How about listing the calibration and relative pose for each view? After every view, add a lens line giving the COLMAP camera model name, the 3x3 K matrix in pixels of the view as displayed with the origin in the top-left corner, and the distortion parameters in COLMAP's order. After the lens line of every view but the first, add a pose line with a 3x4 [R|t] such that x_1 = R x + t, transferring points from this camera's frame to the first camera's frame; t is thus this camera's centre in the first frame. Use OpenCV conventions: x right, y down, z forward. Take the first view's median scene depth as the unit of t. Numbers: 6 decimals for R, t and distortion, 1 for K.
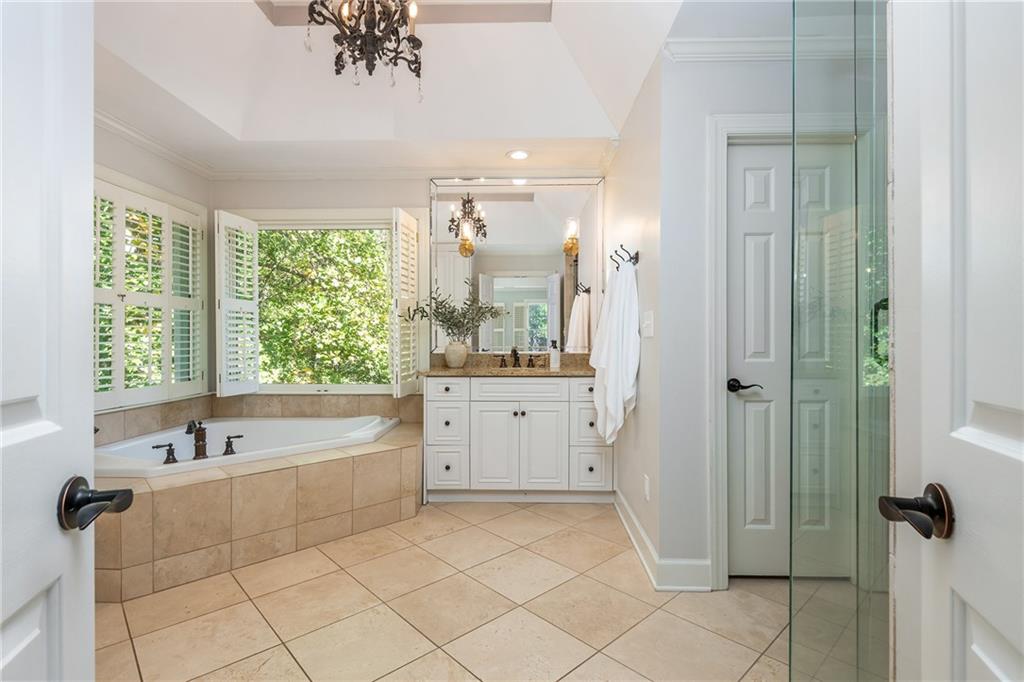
lens RADIAL K [[500.7, 0, 518.2], [0, 500.7, 341.9], [0, 0, 1]] dist [0.009777, -0.005881]
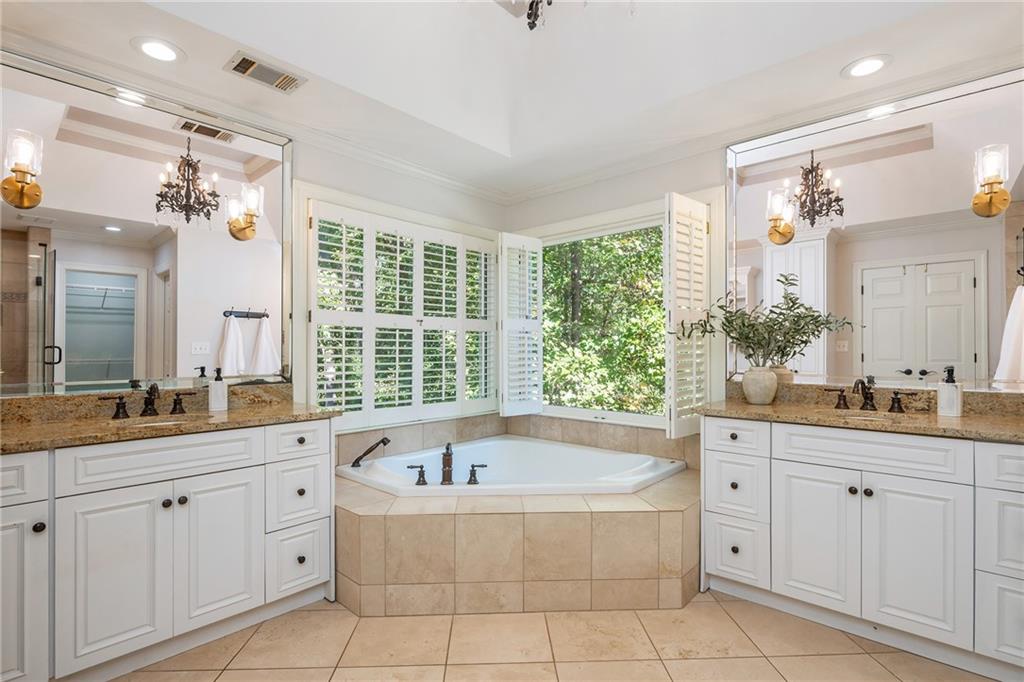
lens RADIAL K [[500.7, 0, 503.5], [0, 500.7, 346.8], [0, 0, 1]] dist [0.009777, -0.005881]
pose [[0.749772, -0.002936, -0.661689, 0.080003], [-0.005009, 0.999936, -0.010114, -0.021851], [0.661677, 0.010898, 0.749710, 0.262156]]
